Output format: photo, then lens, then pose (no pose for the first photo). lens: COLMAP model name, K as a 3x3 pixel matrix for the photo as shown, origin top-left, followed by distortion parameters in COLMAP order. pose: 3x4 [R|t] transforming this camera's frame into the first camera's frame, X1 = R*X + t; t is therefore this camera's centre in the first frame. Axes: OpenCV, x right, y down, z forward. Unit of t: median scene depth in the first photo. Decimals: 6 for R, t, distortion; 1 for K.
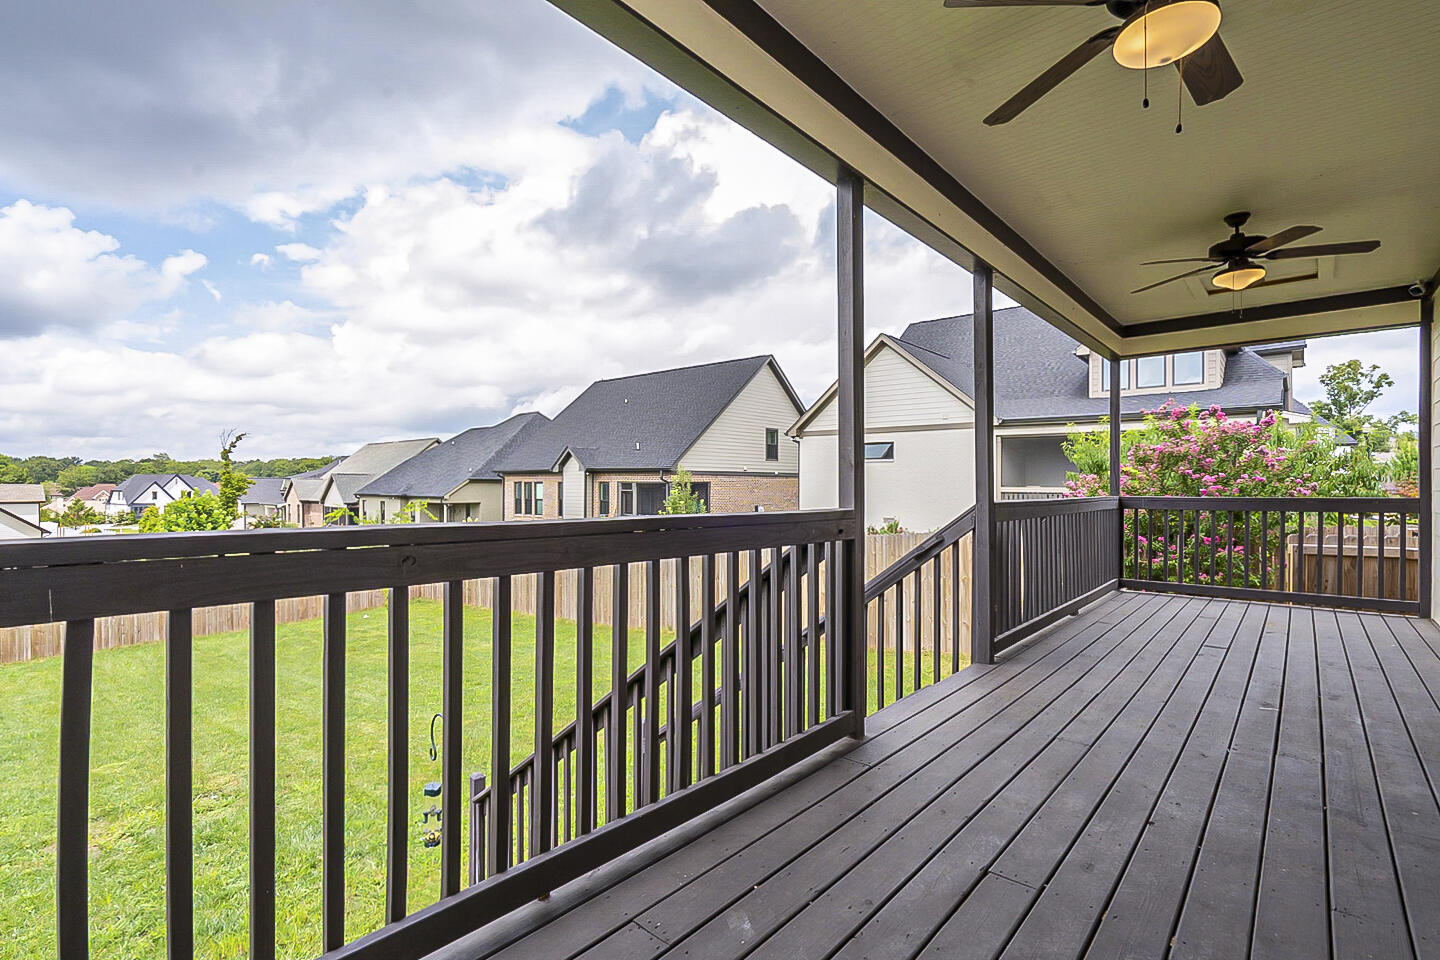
lens RADIAL K [[681.9, 0, 718.8], [0, 681.9, 484.8], [0, 0, 1]] dist [0.000725, 0.000125]
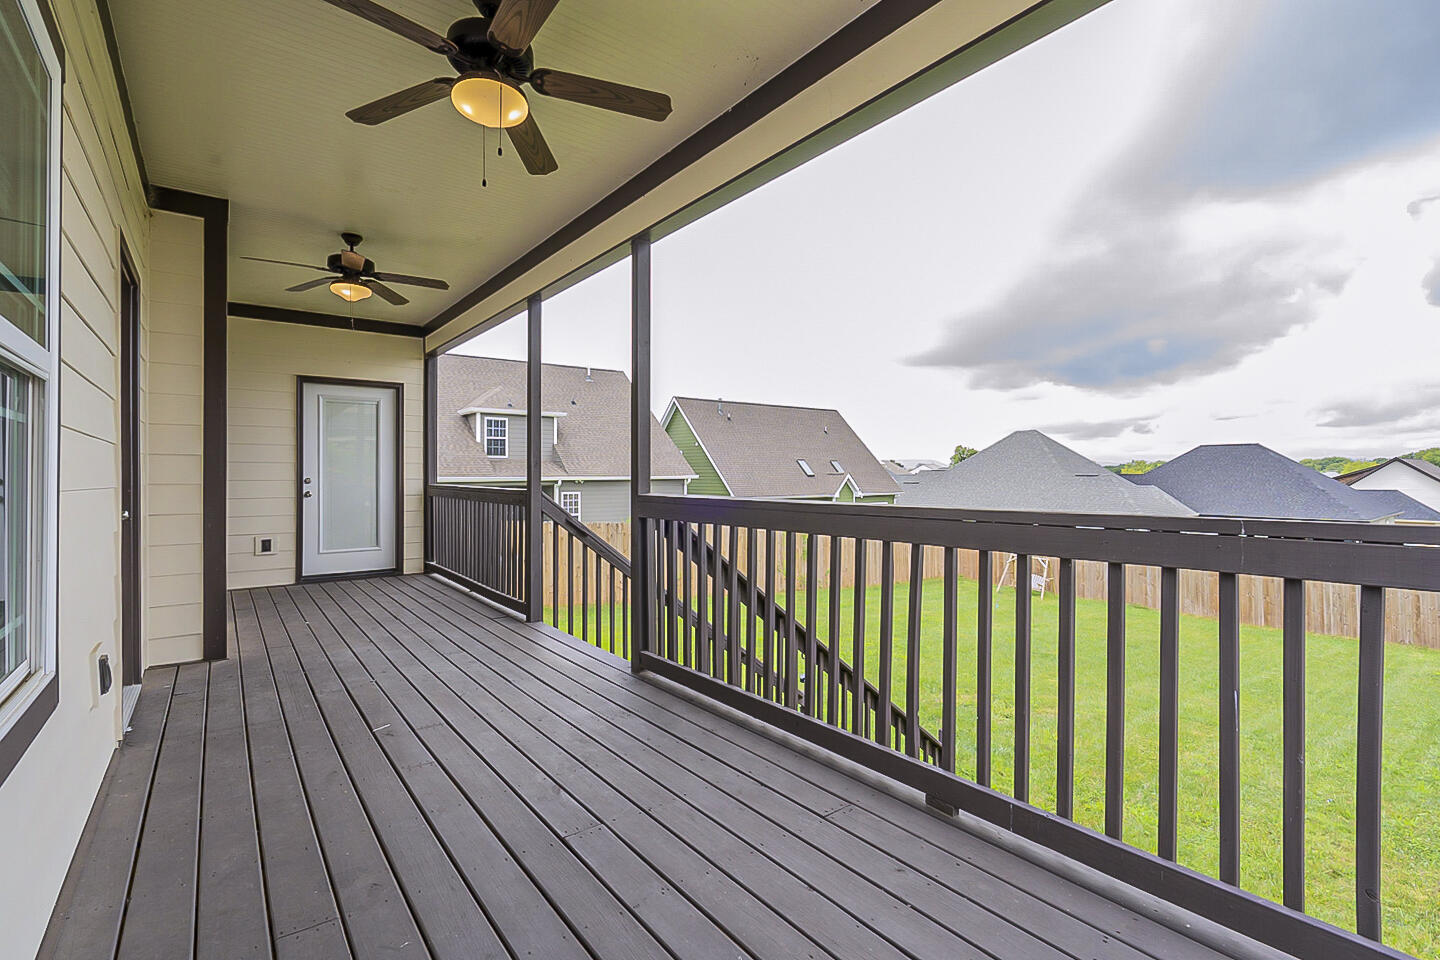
lens RADIAL K [[657.9, 0, 720.0], [0, 657.9, 480.0], [0, 0, 1]] dist [-0.000055, 0.000136]
pose [[-0.207730, 0.000722, -0.978186, 1.514674], [0.002892, 0.999996, 0.000124, -0.001698], [0.978182, -0.002804, -0.207731, 1.565402]]
